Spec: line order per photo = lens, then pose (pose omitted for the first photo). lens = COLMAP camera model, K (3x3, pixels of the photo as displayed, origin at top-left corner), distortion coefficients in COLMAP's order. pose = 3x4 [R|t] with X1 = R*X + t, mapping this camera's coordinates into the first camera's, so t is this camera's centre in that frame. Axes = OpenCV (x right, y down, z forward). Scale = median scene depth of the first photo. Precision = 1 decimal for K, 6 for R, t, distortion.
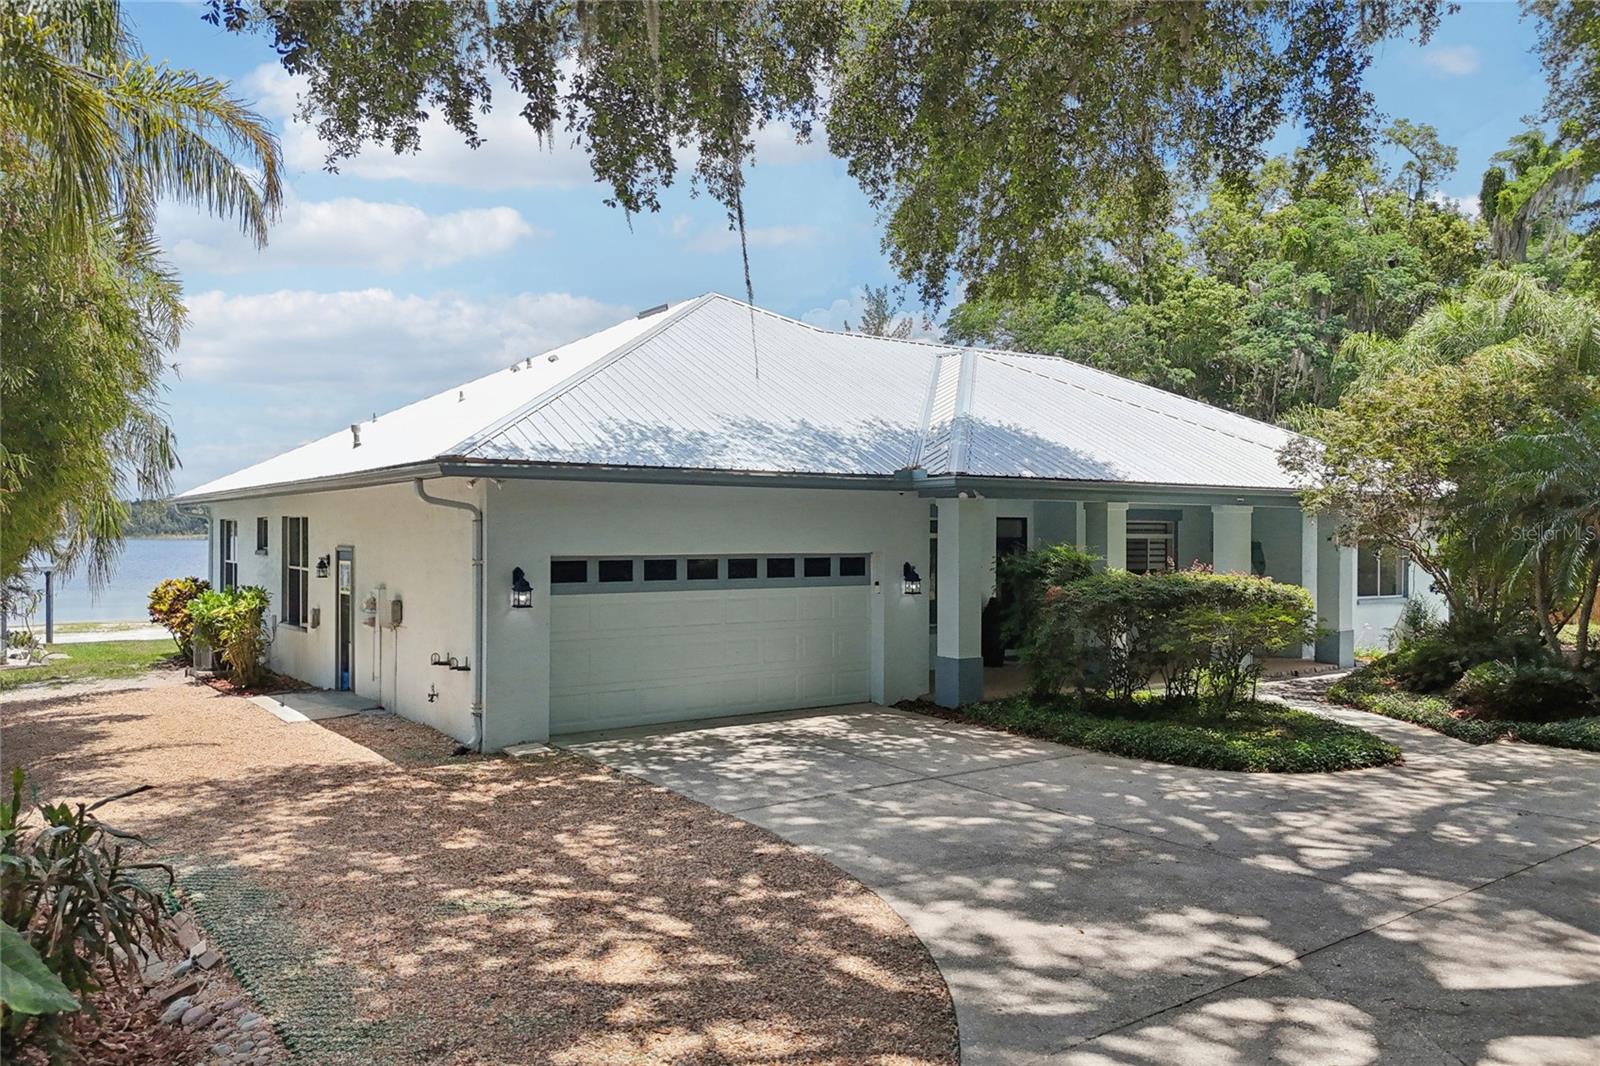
lens RADIAL K [[1180.4, 0, 722.8], [0, 1180.4, 550.5], [0, 0, 1]] dist [0.061512, -0.055080]
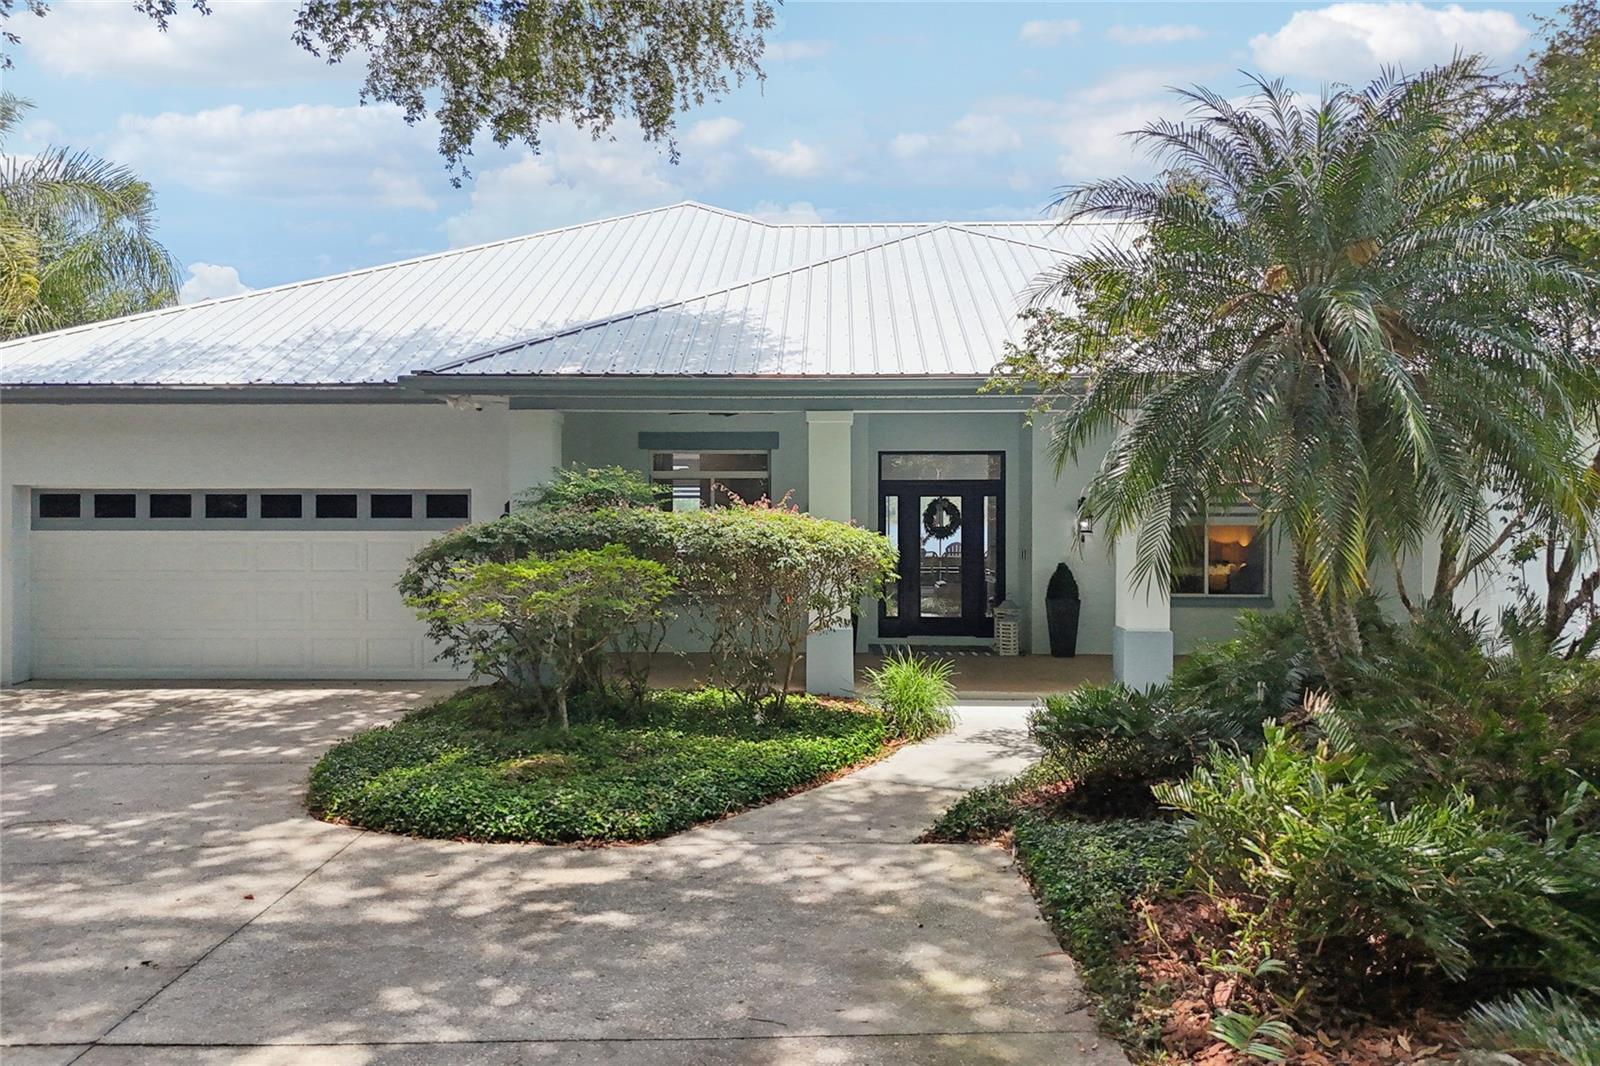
lens RADIAL K [[1180.4, 0, 763.4], [0, 1180.4, 547.9], [0, 0, 1]] dist [0.061512, -0.055080]
pose [[0.815229, 0.019377, -0.578814, 1.286774], [-0.008328, 0.999729, 0.021739, 0.038671], [0.579078, -0.012902, 0.815170, 0.827364]]
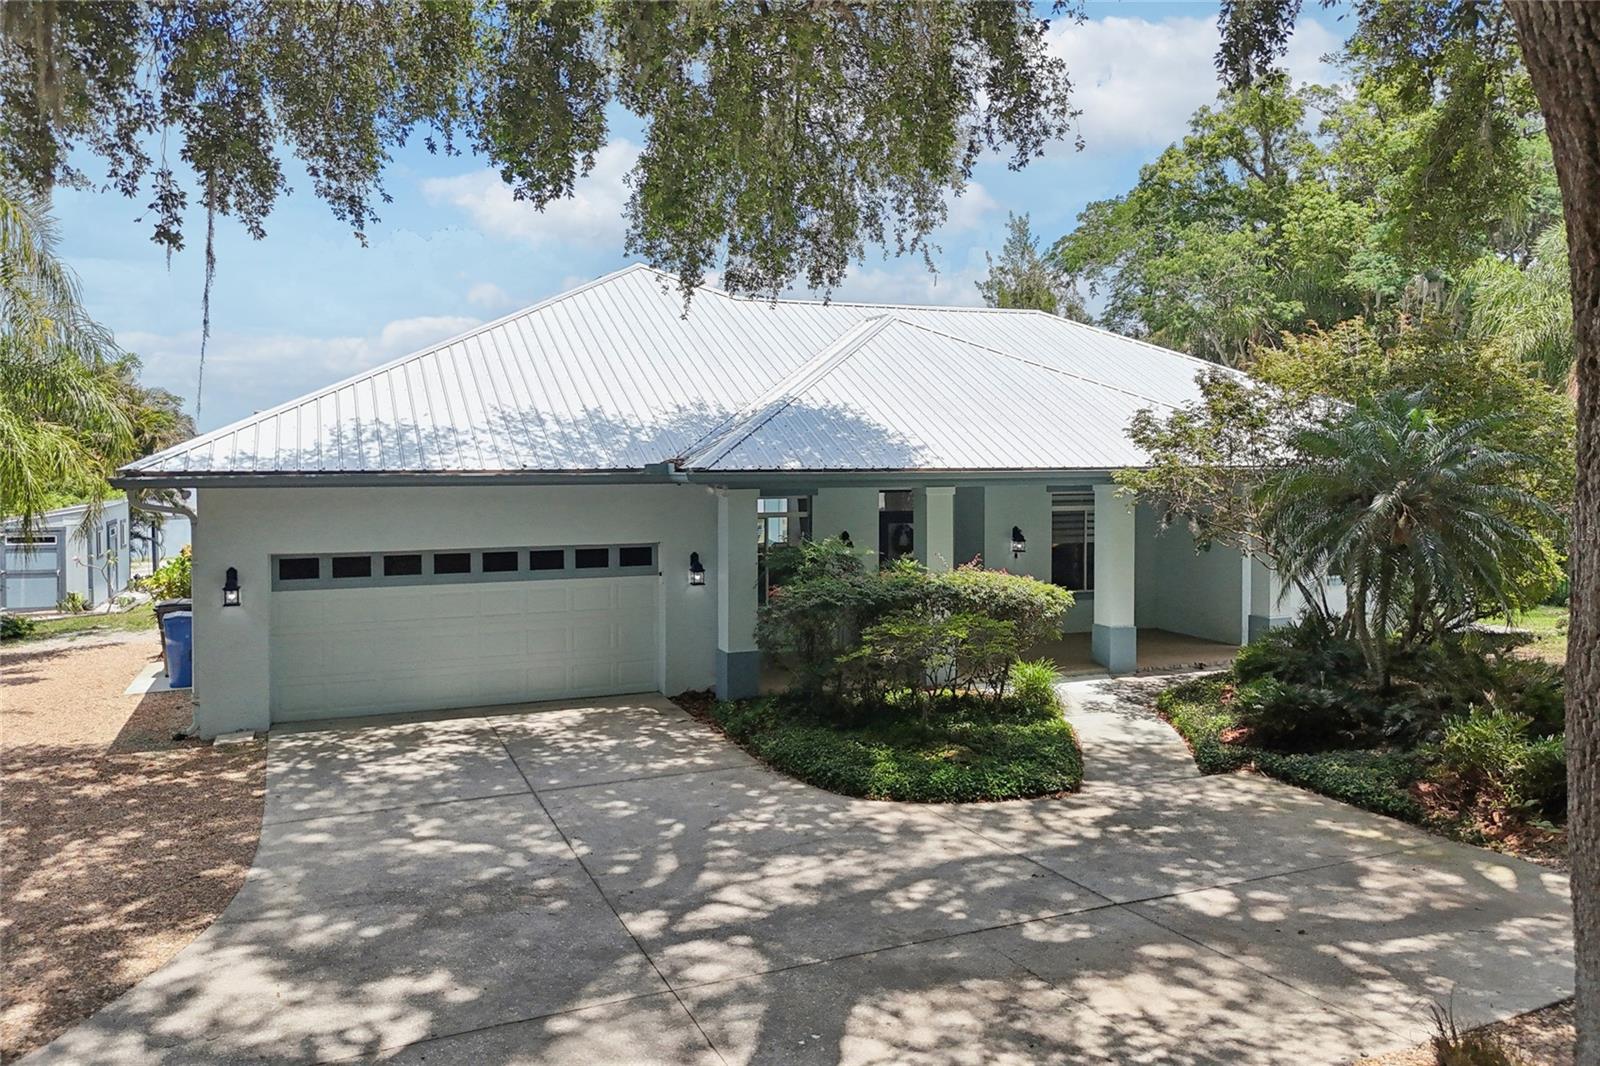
lens RADIAL K [[1180.4, 0, 797.3], [0, 1180.4, 531.3], [0, 0, 1]] dist [0.061512, -0.055080]
pose [[0.974512, 0.010194, -0.224103, 0.806807], [0.002802, 0.998336, 0.057594, -0.112445], [0.224317, -0.056754, 0.972862, 0.104497]]
